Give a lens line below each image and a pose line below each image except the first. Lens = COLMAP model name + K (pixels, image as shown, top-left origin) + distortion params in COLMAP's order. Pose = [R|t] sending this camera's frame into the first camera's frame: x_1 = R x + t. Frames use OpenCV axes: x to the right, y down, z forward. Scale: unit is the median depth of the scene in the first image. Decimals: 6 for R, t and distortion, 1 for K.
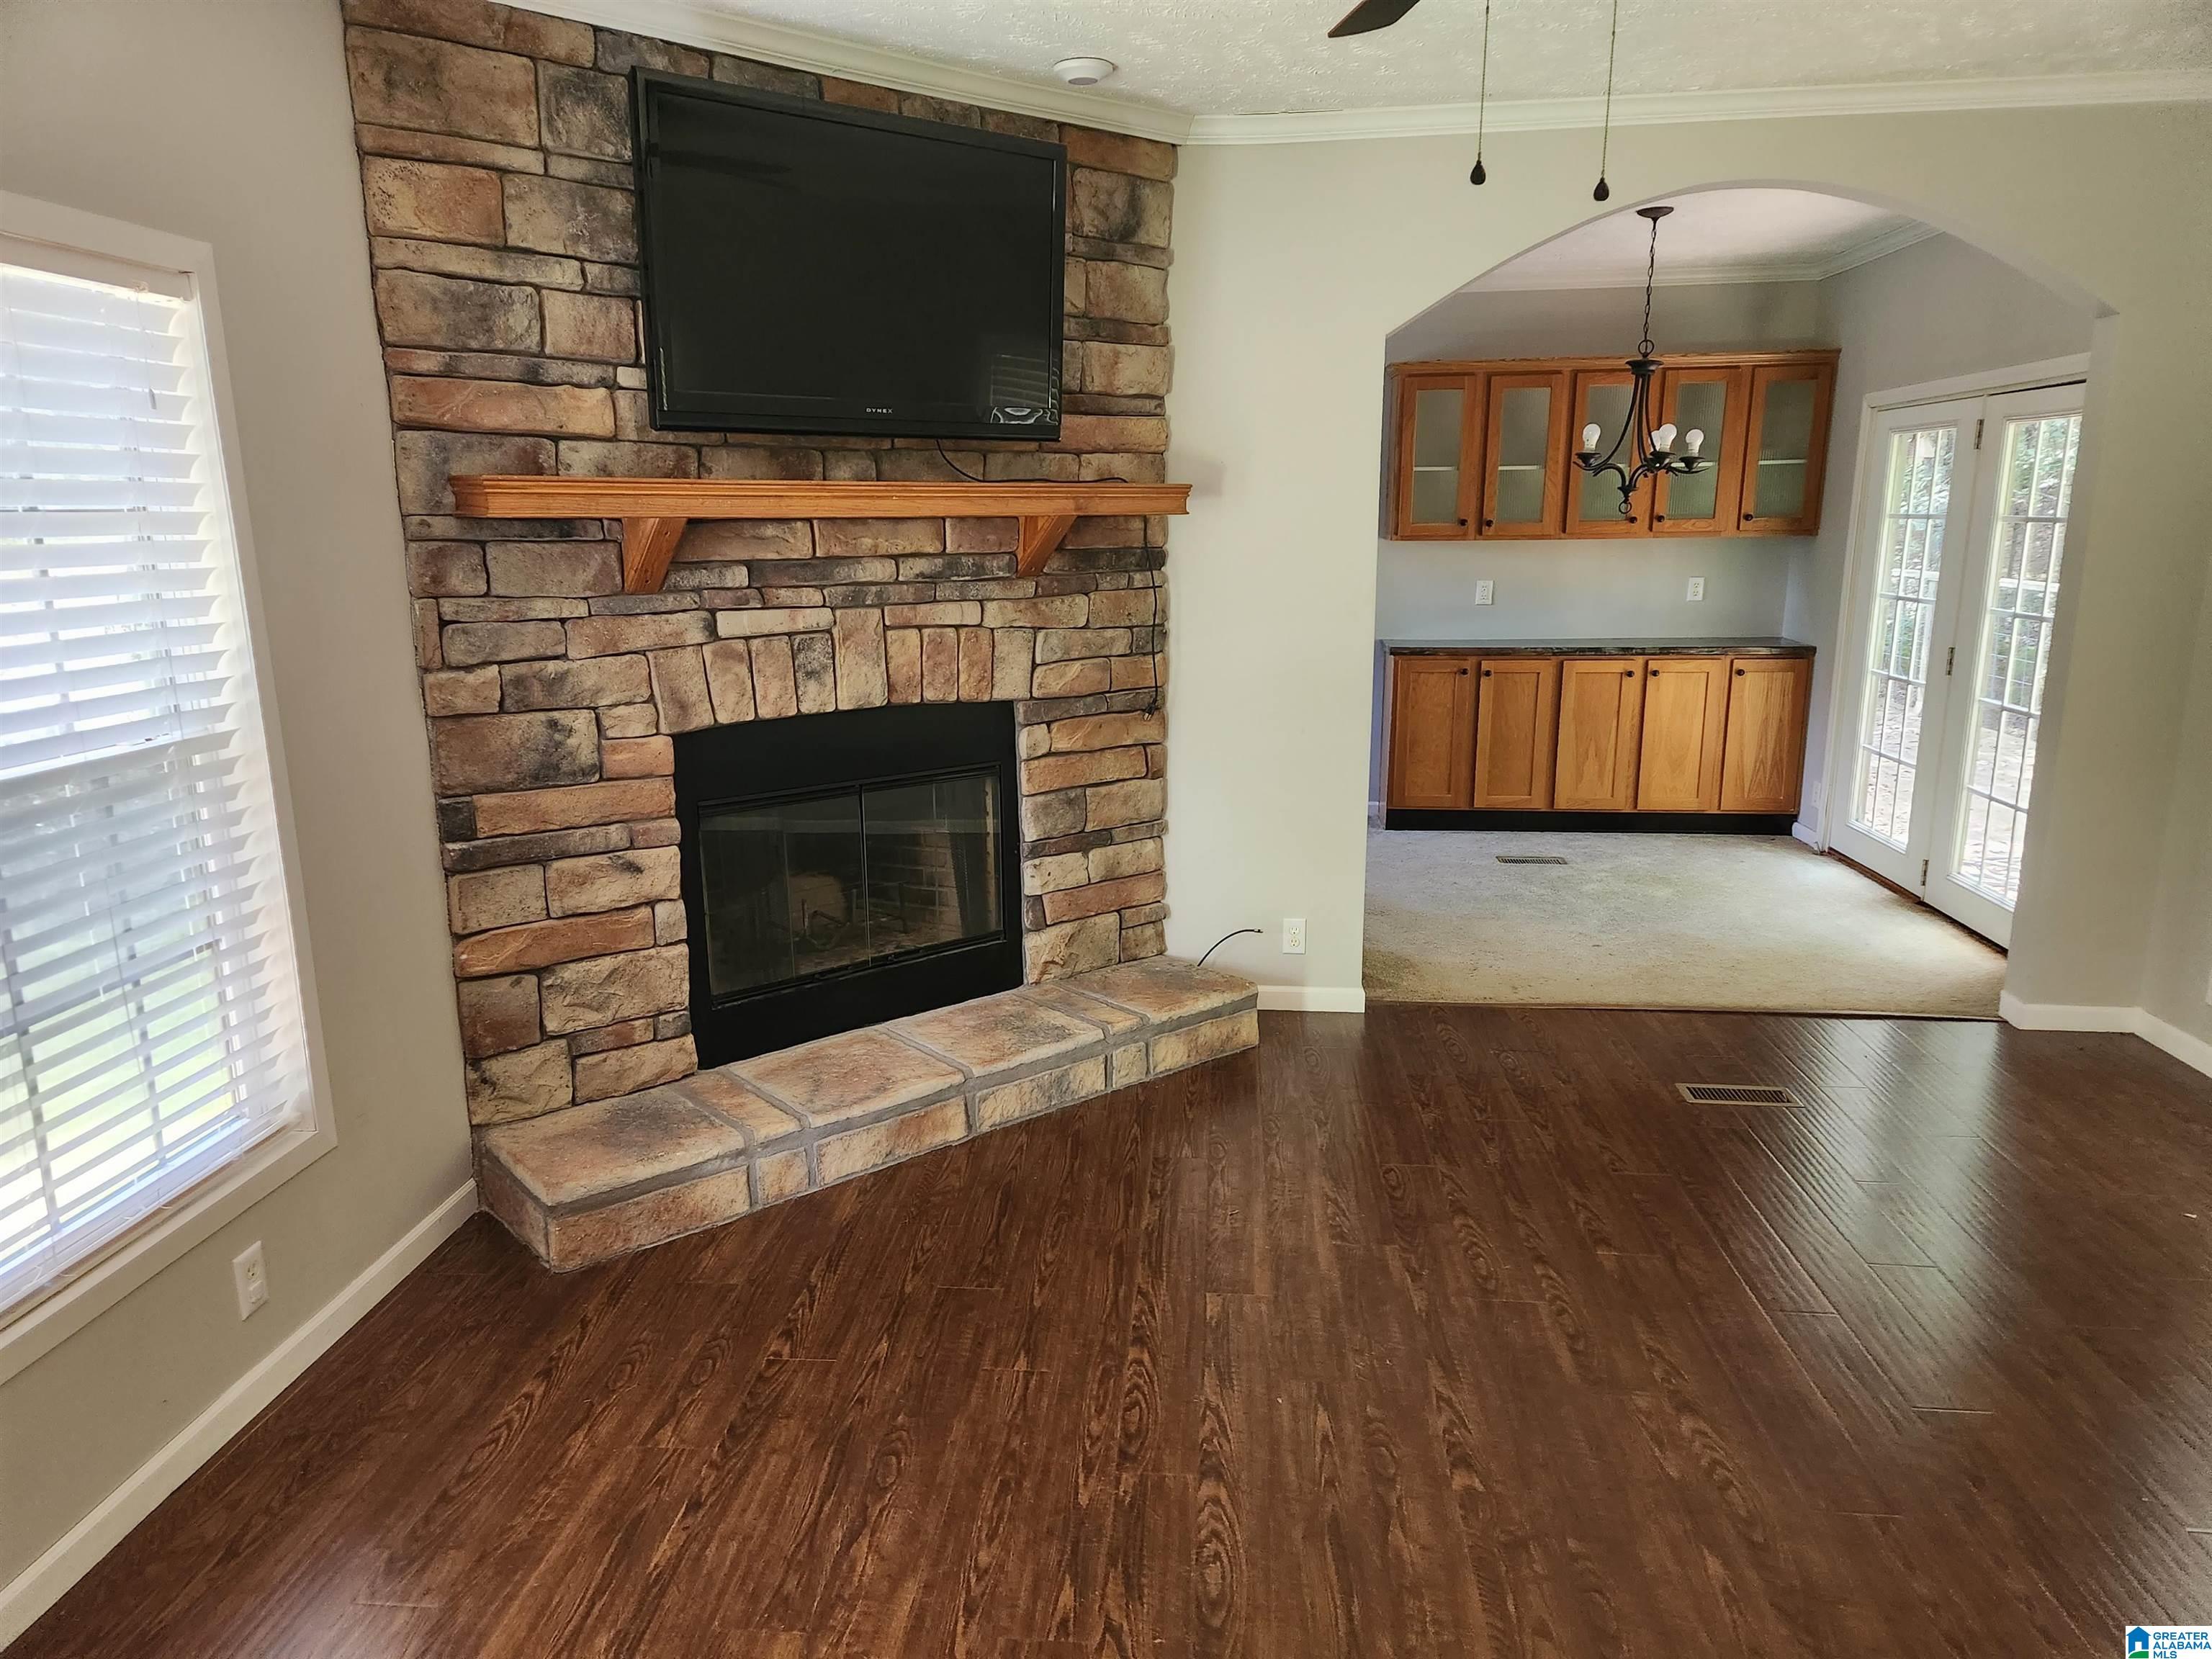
lens RADIAL K [[1477.9, 0, 1104.3], [0, 1477.9, 841.7], [0, 0, 1]] dist [0.061212, -0.000174]
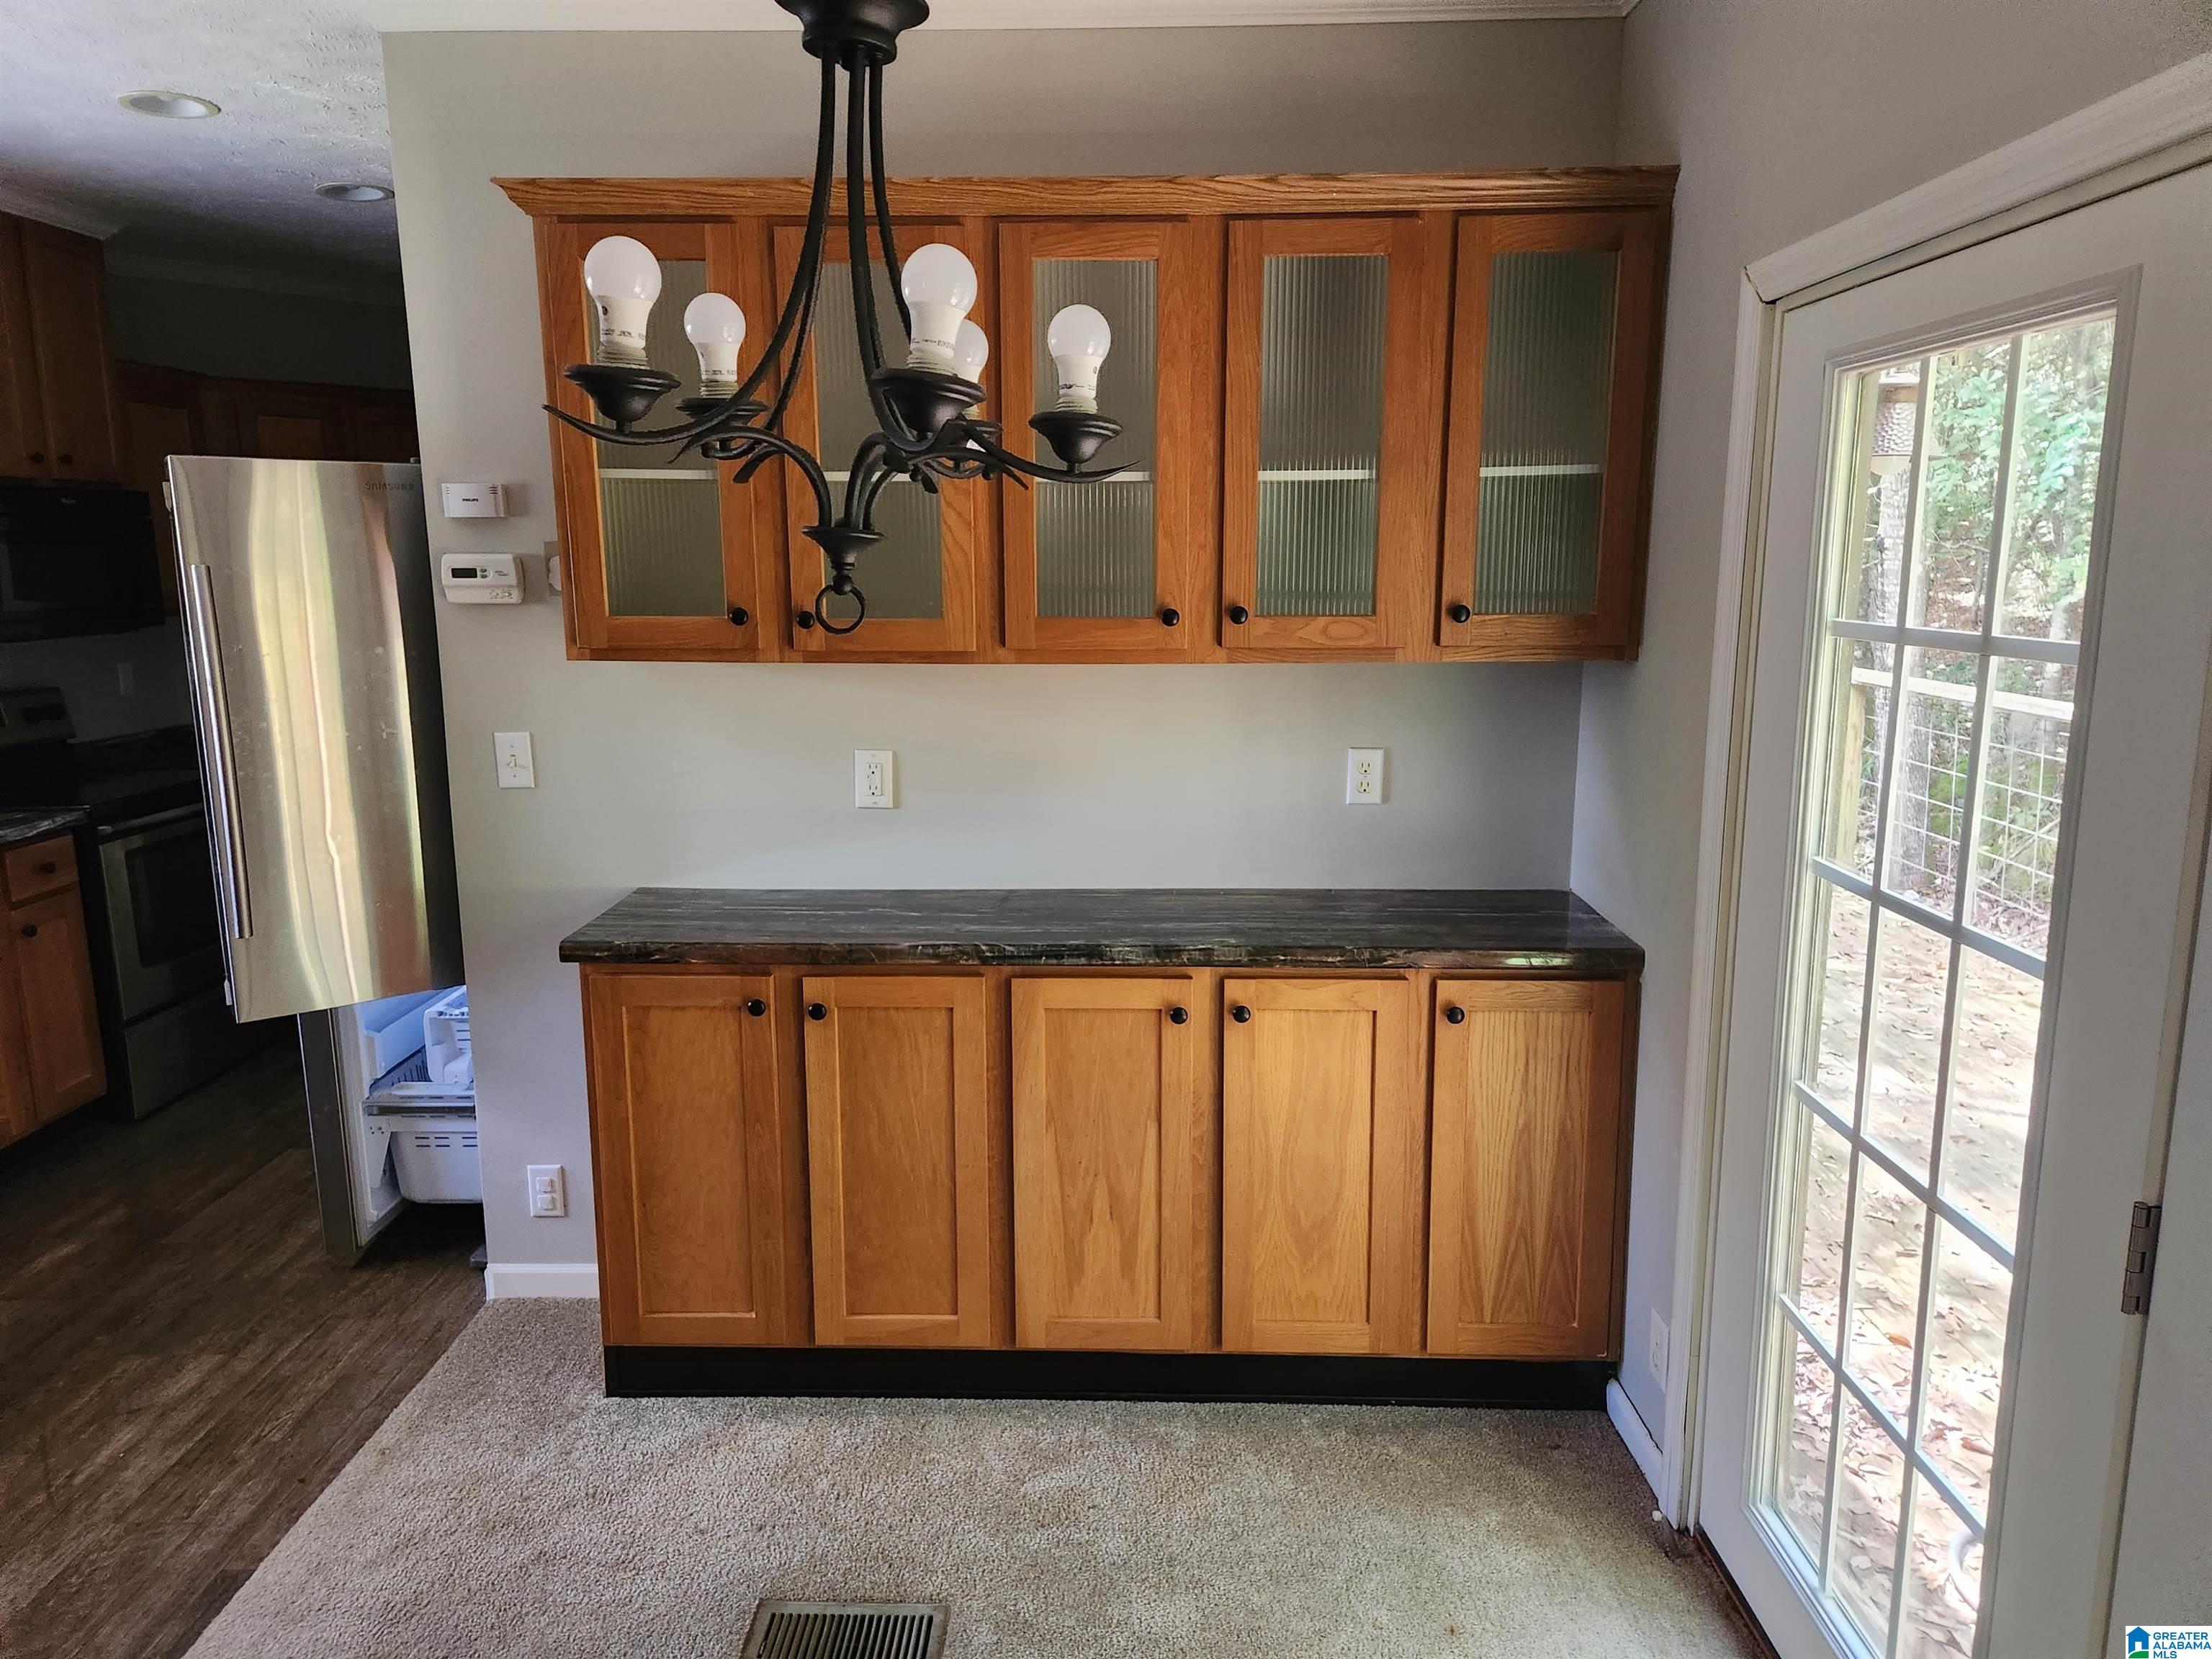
lens RADIAL K [[1477.9, 0, 1109.4], [0, 1477.9, 817.8], [0, 0, 1]] dist [0.061212, -0.000174]
pose [[0.997679, -0.010315, 0.067312, 0.308515], [0.012811, 0.999242, -0.036754, -0.148583], [-0.066882, 0.037531, 0.997055, 0.618965]]
